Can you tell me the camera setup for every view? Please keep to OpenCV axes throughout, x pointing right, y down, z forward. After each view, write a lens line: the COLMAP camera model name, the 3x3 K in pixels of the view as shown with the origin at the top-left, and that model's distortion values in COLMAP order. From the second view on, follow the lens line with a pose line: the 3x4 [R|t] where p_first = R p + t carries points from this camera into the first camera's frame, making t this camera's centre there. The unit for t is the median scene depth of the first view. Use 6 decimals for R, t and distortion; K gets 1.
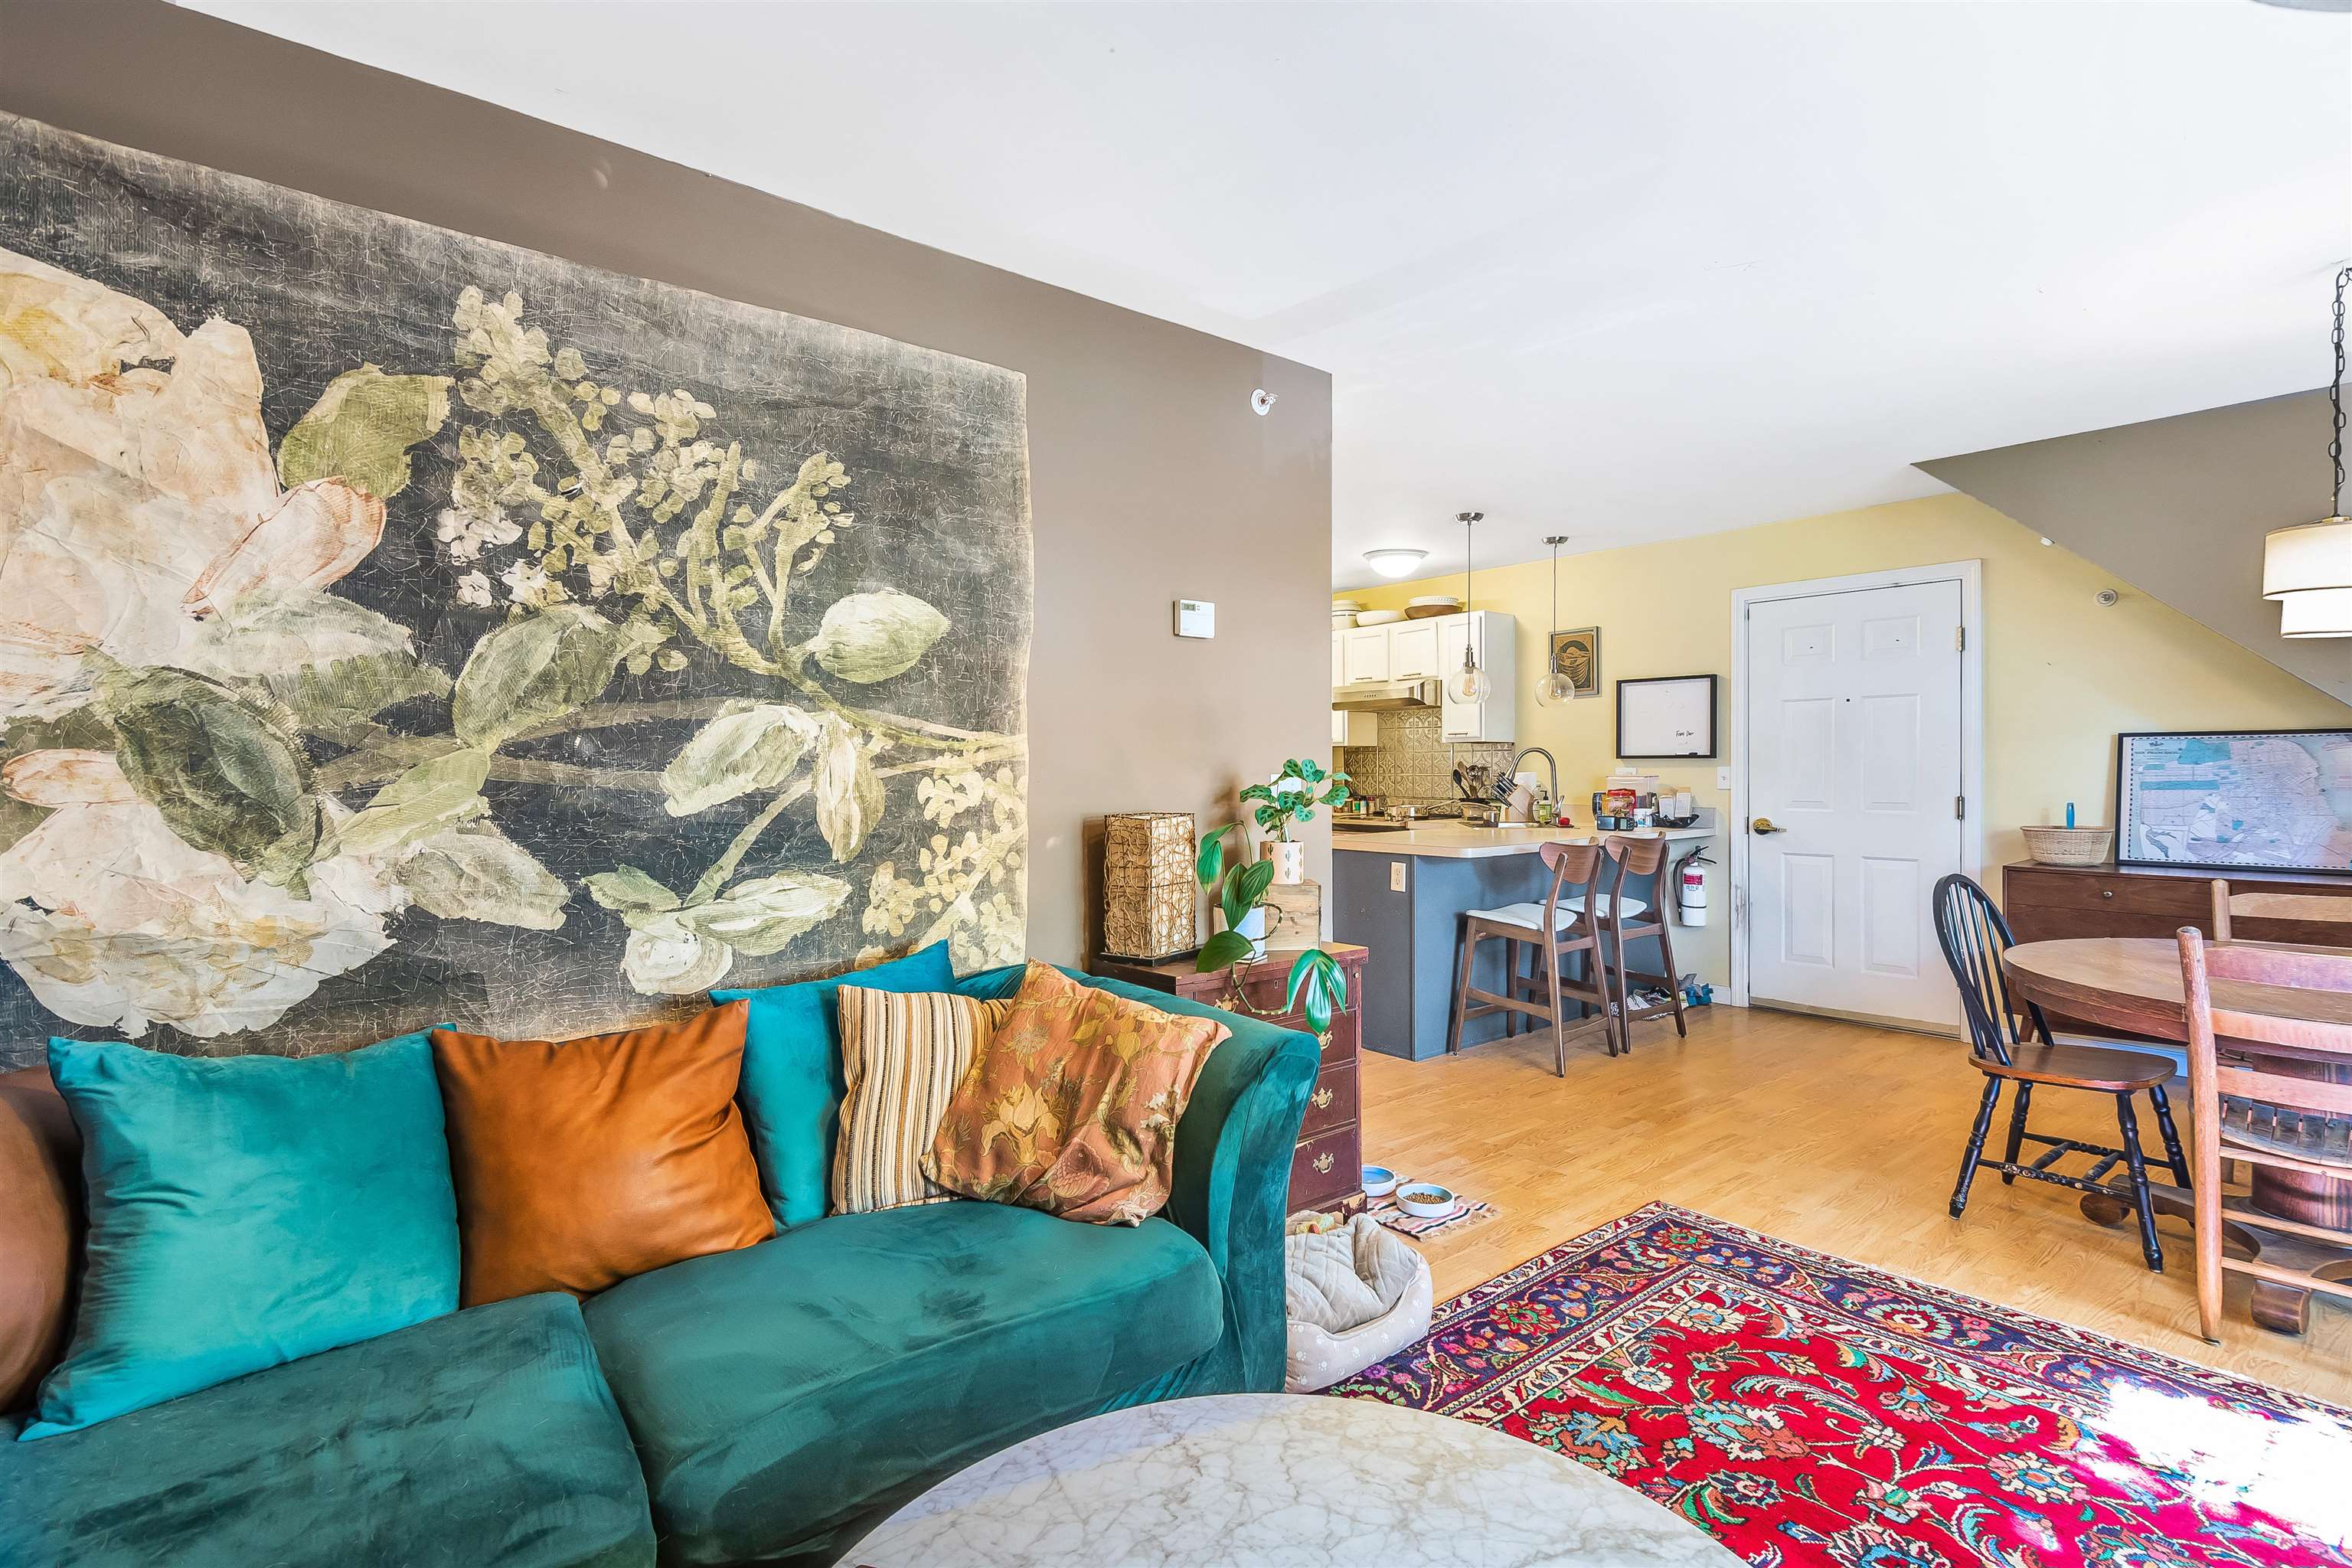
lens RADIAL K [[1128.2, 0, 1170.1], [0, 1128.2, 788.0], [0, 0, 1]] dist [-0.003769, 0.004841]
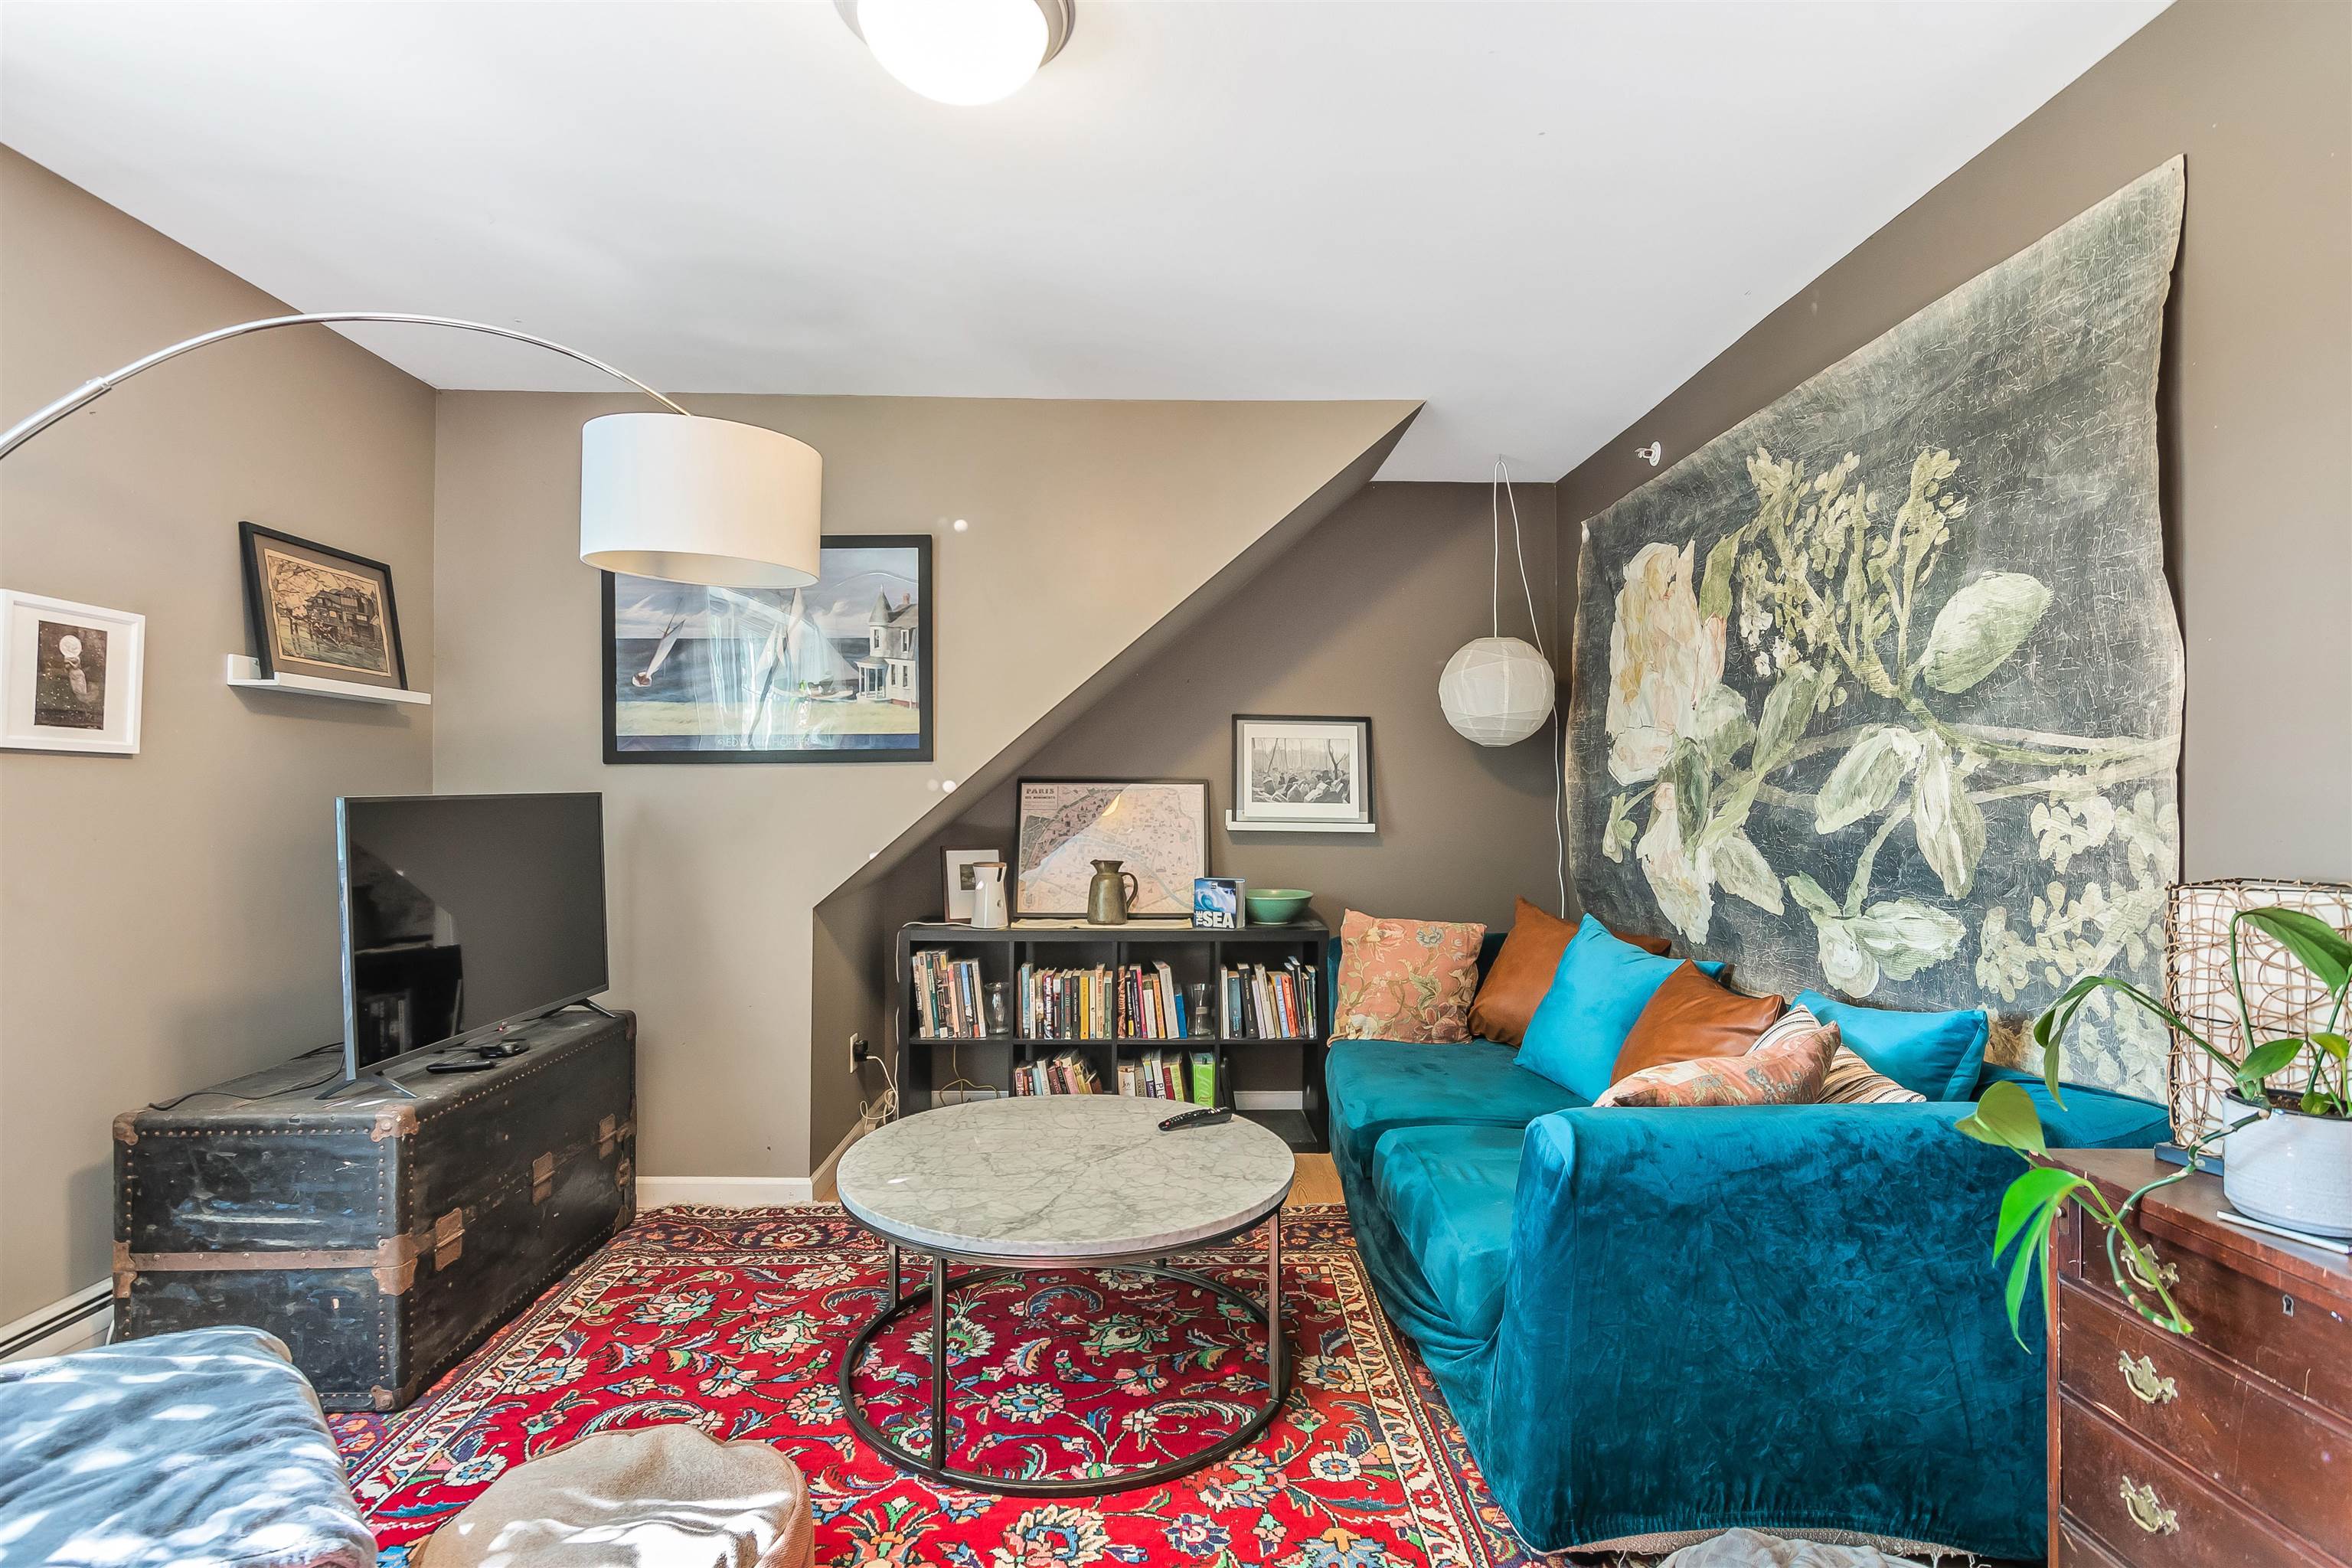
lens RADIAL K [[1131.7, 0, 1176.0], [0, 1131.7, 784.0], [0, 0, 1]] dist [-0.001292, 0.001007]
pose [[-0.615266, -0.005987, -0.788297, 0.755553], [-0.013264, 0.999908, 0.002759, -0.017262], [0.788208, 0.012153, -0.615289, 1.031898]]
